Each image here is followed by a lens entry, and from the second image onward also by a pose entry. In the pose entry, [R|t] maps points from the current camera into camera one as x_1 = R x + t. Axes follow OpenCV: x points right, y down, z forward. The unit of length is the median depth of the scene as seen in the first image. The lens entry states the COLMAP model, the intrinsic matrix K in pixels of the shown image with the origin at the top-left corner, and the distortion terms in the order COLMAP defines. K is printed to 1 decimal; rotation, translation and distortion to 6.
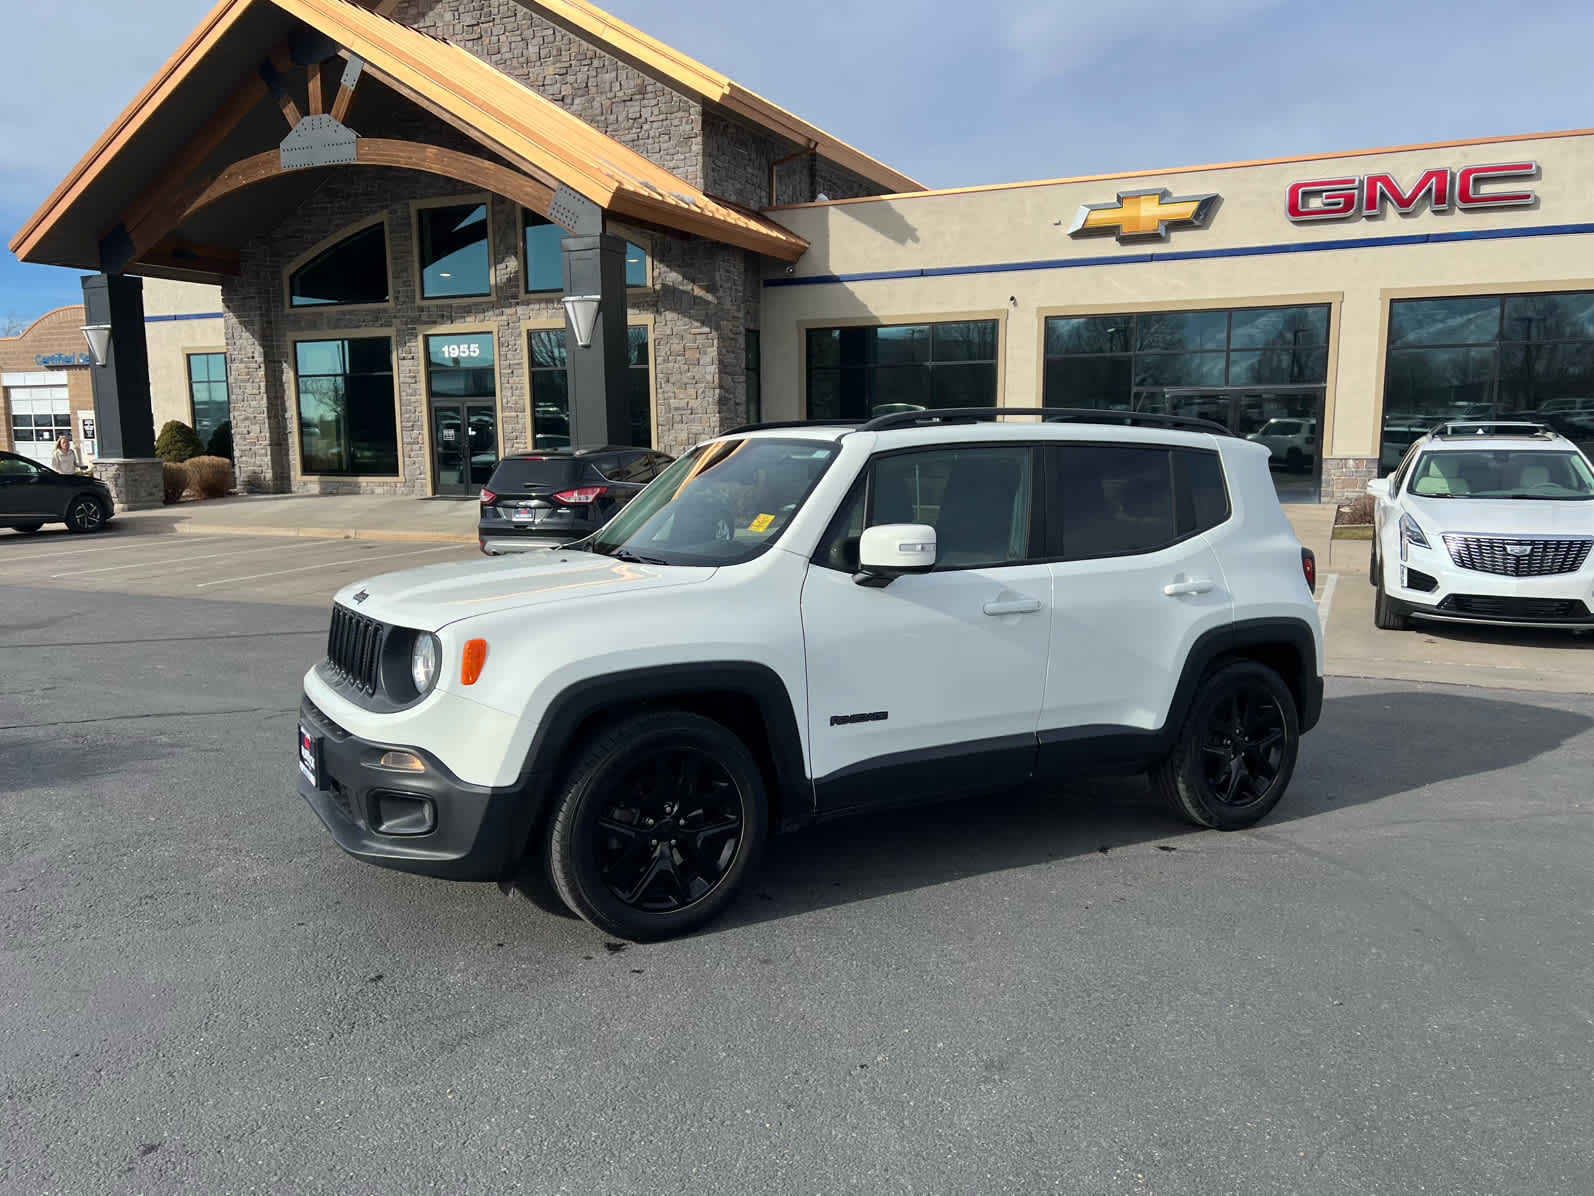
lens RADIAL K [[1175.1, 0, 774.0], [0, 1175.1, 607.8], [0, 0, 1]] dist [0.051596, -0.056967]
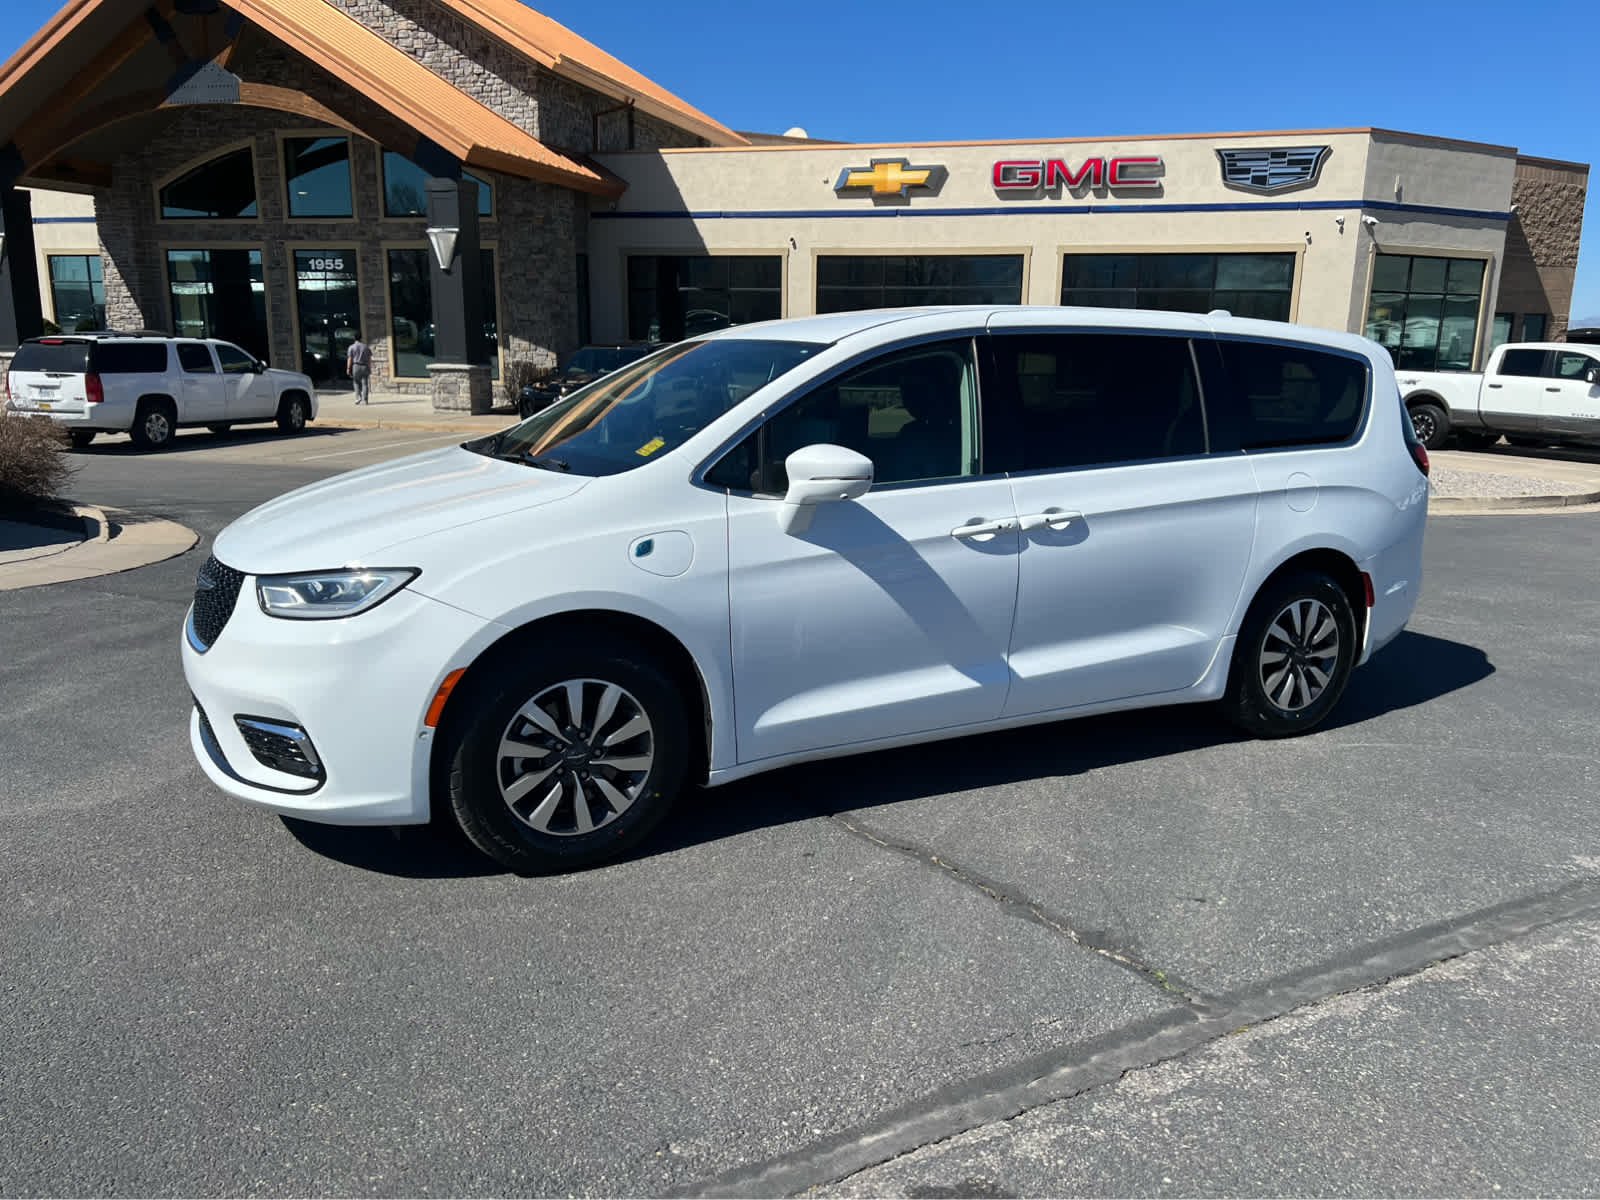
lens RADIAL K [[1195.9, 0, 800.0], [0, 1195.9, 600.0], [0, 0, 1]] dist [0.019494, -0.002008]
pose [[0.986735, -0.013461, 0.161780, -0.001431], [0.002262, 0.997600, 0.069207, 0.032307], [-0.162323, -0.067923, 0.984397, -0.273570]]
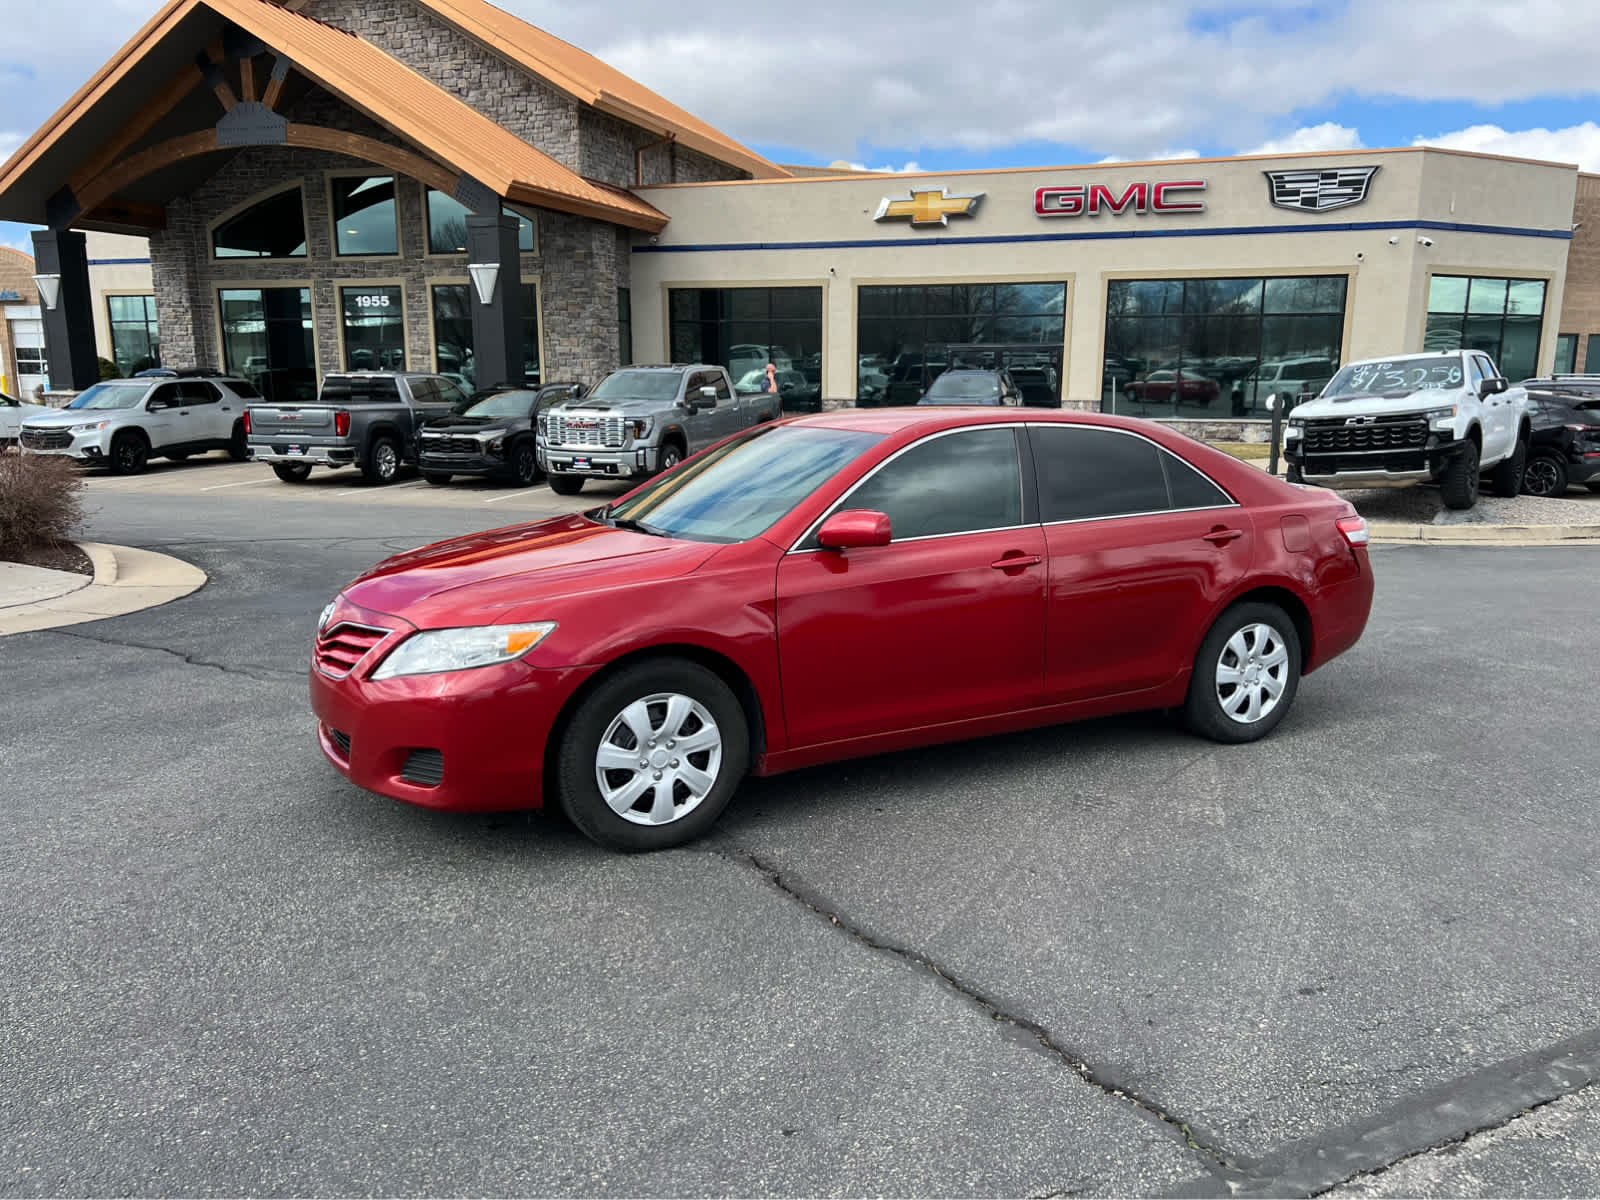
lens RADIAL K [[1188.6, 0, 800.0], [0, 1188.6, 600.0], [0, 0, 1]] dist [0.041592, -0.041152]
pose [[0.992556, -0.013203, 0.121068, 0.009216], [0.007714, 0.998925, 0.045699, 0.029646], [-0.121541, -0.044424, 0.991592, -0.257426]]
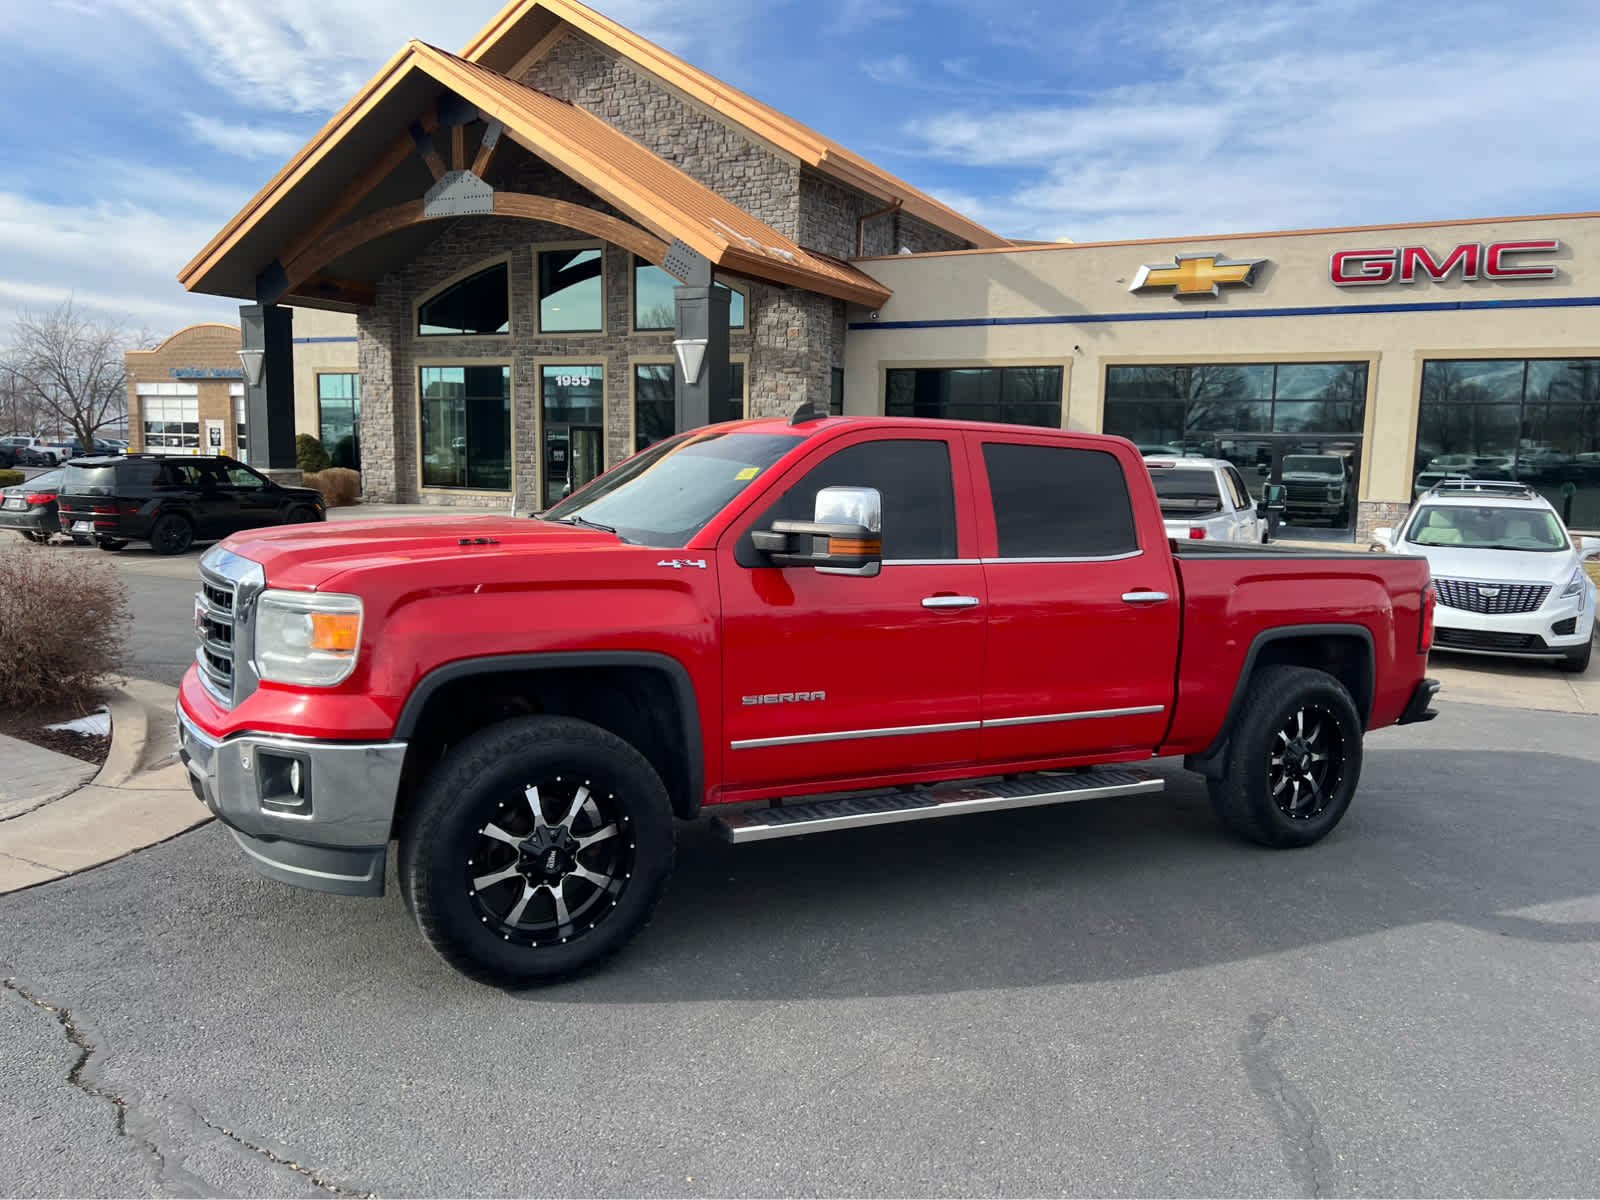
lens RADIAL K [[1164.7, 0, 800.0], [0, 1164.7, 600.0], [0, 0, 1]] dist [0.061150, -0.070679]
pose [[0.999097, 0.031931, -0.028044, -0.016420], [-0.032485, 0.999282, -0.019521, 0.002269], [0.027401, 0.020414, 0.999416, -0.086638]]
